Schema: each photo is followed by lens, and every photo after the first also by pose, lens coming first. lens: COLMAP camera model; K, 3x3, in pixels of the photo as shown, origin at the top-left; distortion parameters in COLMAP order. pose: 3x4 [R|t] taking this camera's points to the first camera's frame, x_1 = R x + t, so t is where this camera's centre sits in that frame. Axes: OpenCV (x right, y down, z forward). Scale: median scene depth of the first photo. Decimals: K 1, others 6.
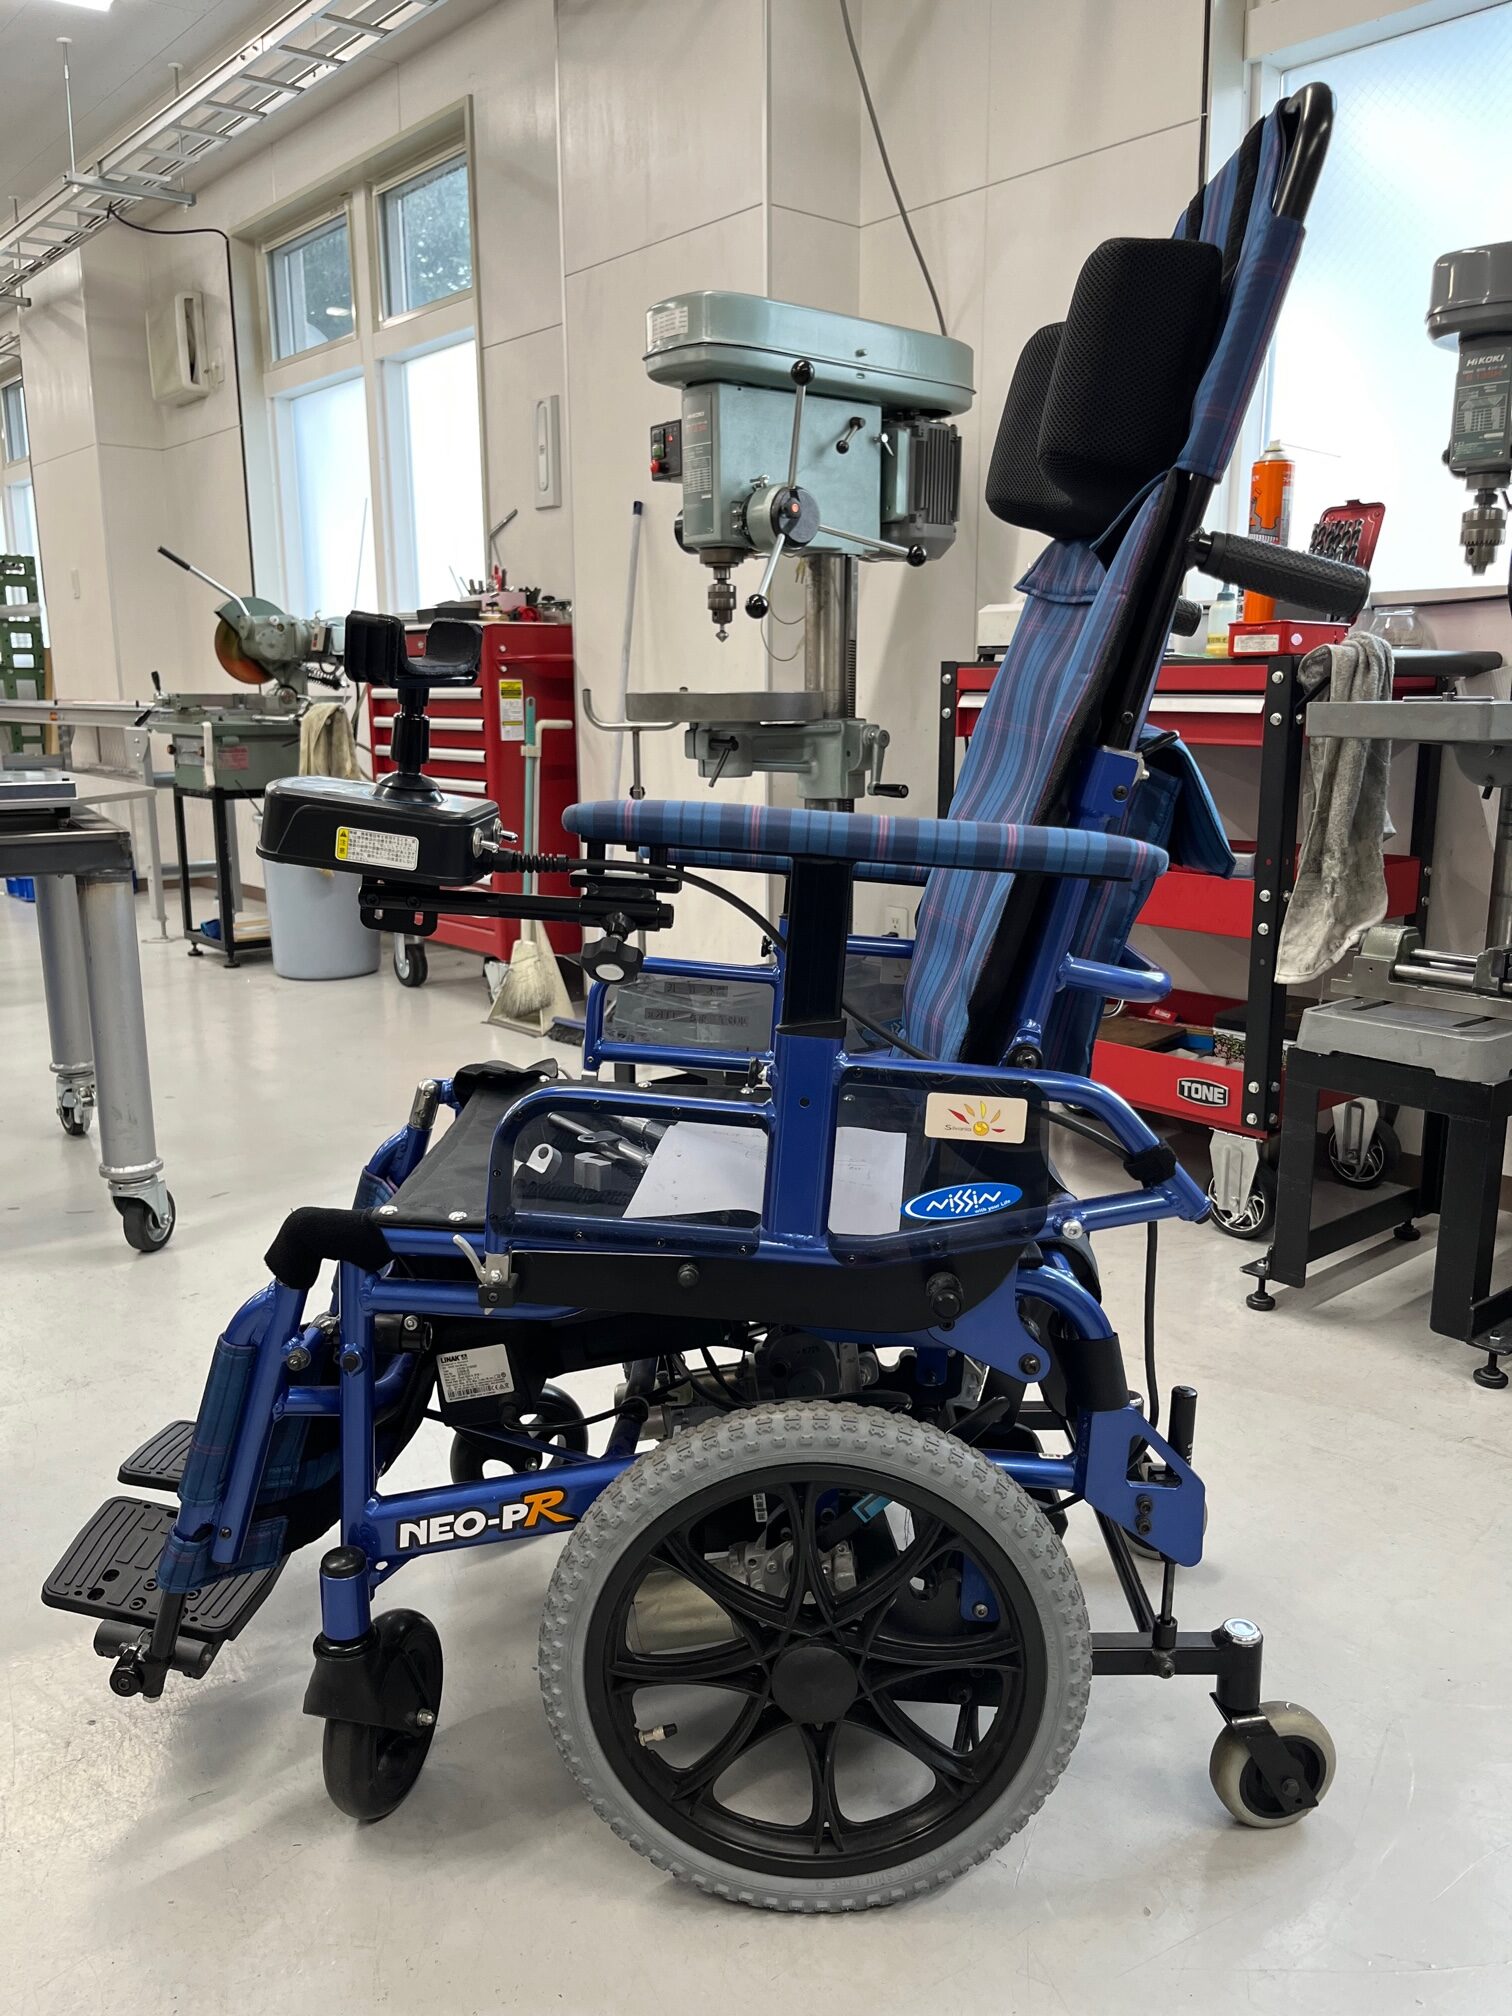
lens RADIAL K [[1571.3, 0, 750.3], [0, 1571.3, 1010.2], [0, 0, 1]] dist [0.006515, -0.010821]
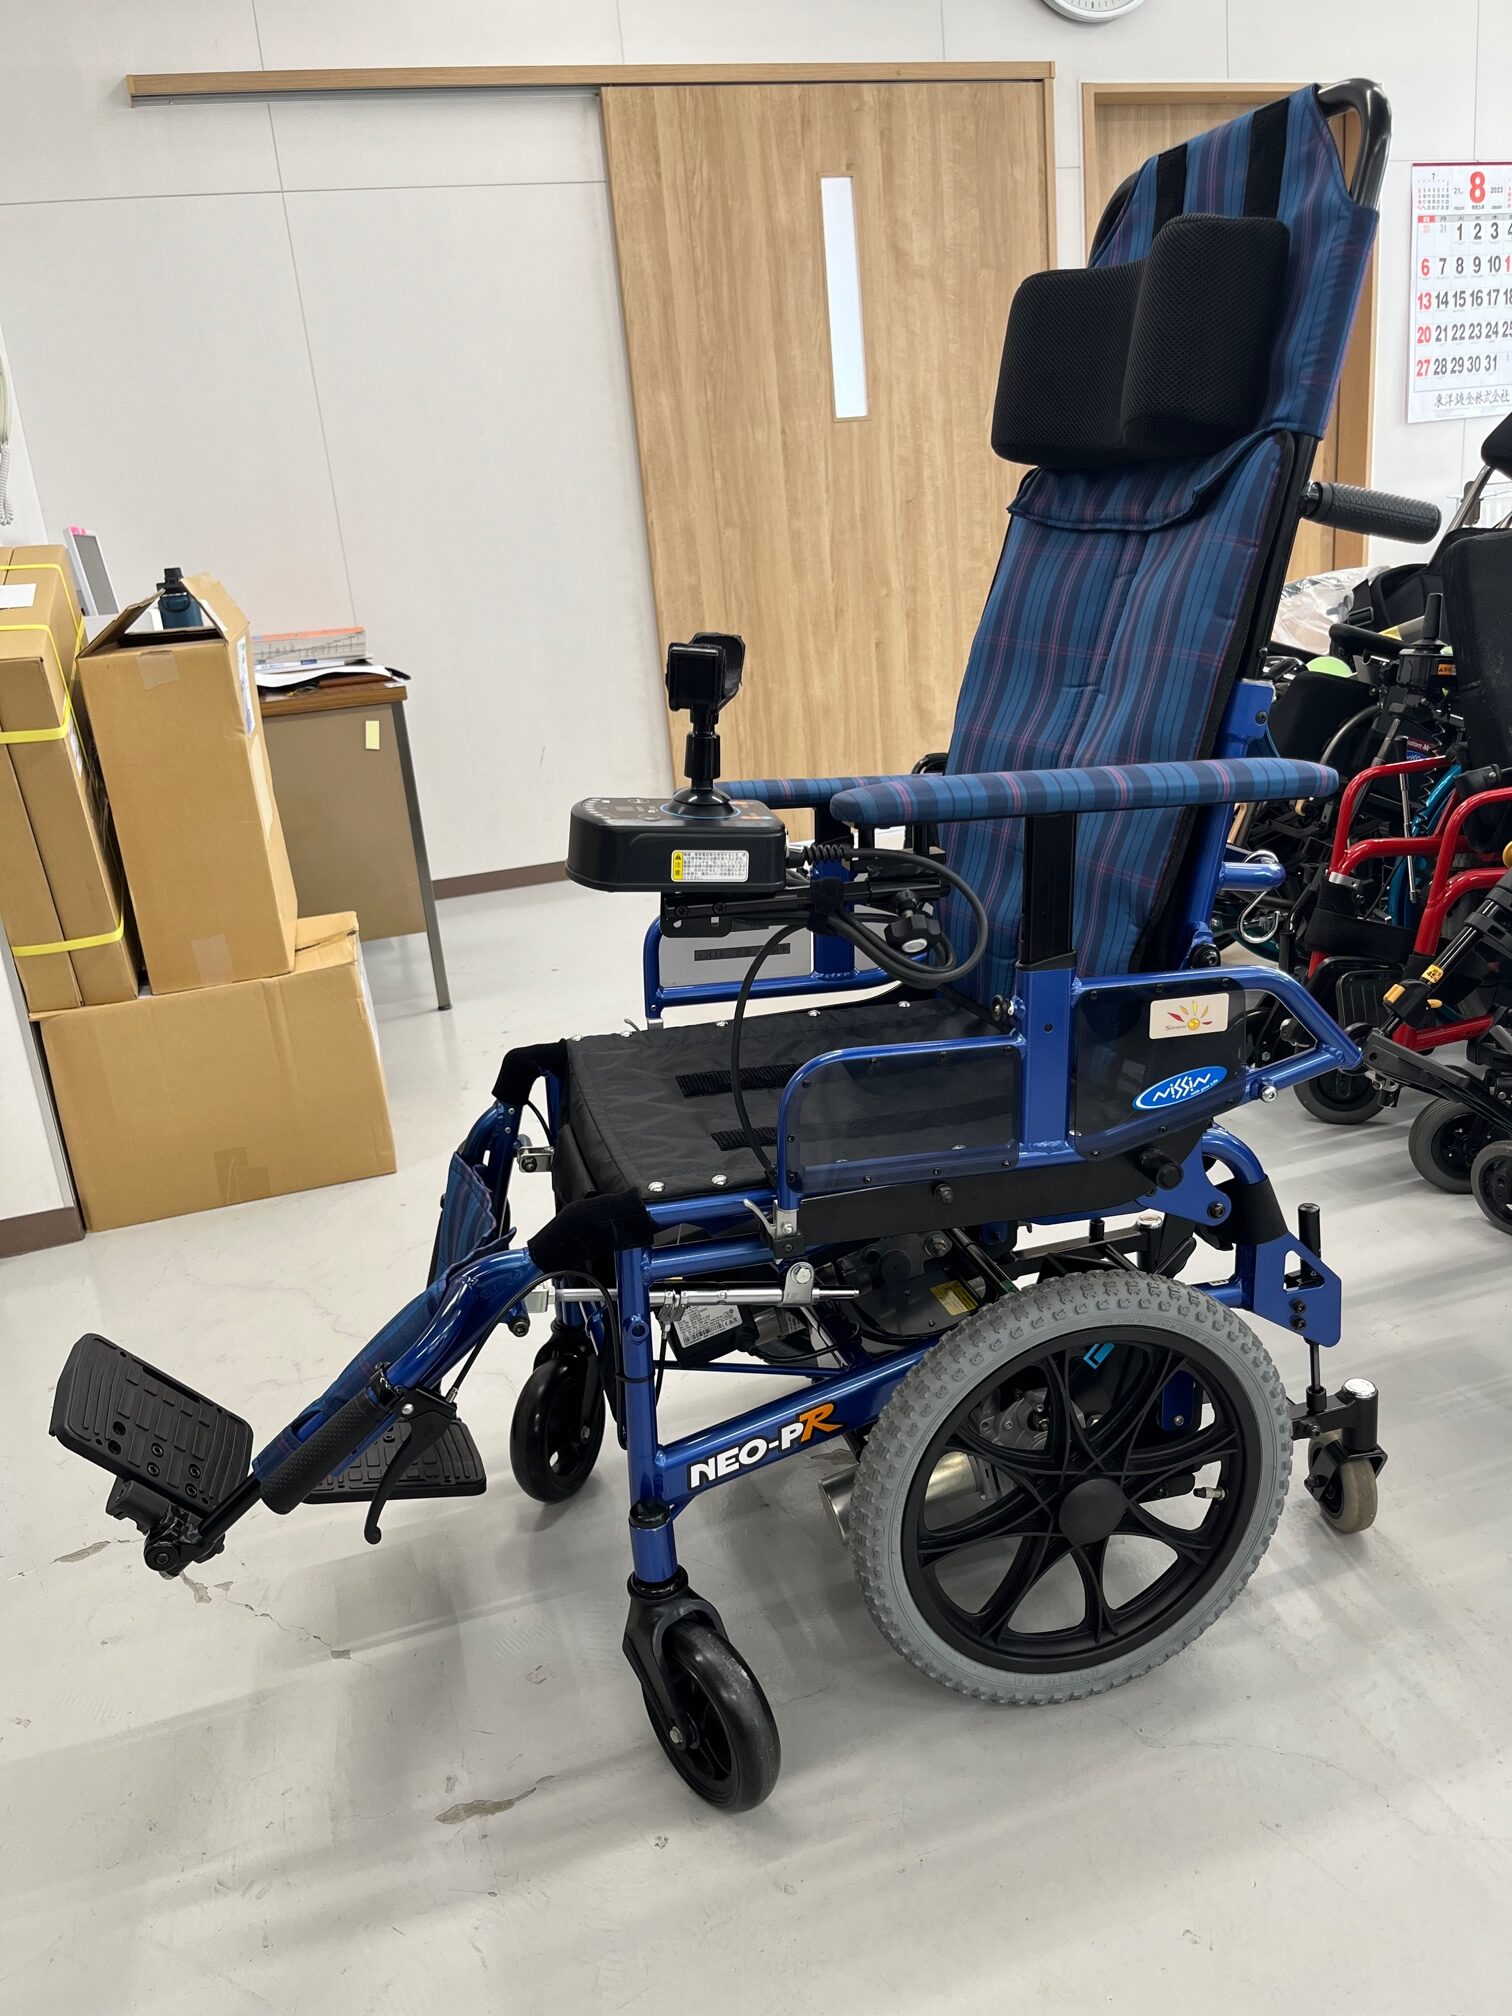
lens RADIAL K [[1571.3, 0, 767.0], [0, 1571.3, 1013.7], [0, 0, 1]] dist [0.006515, -0.010821]
pose [[0.956019, -0.167452, 0.240807, -0.384726], [0.142857, 0.982884, 0.116324, -0.099805], [-0.256164, -0.076807, 0.963577, -0.034963]]
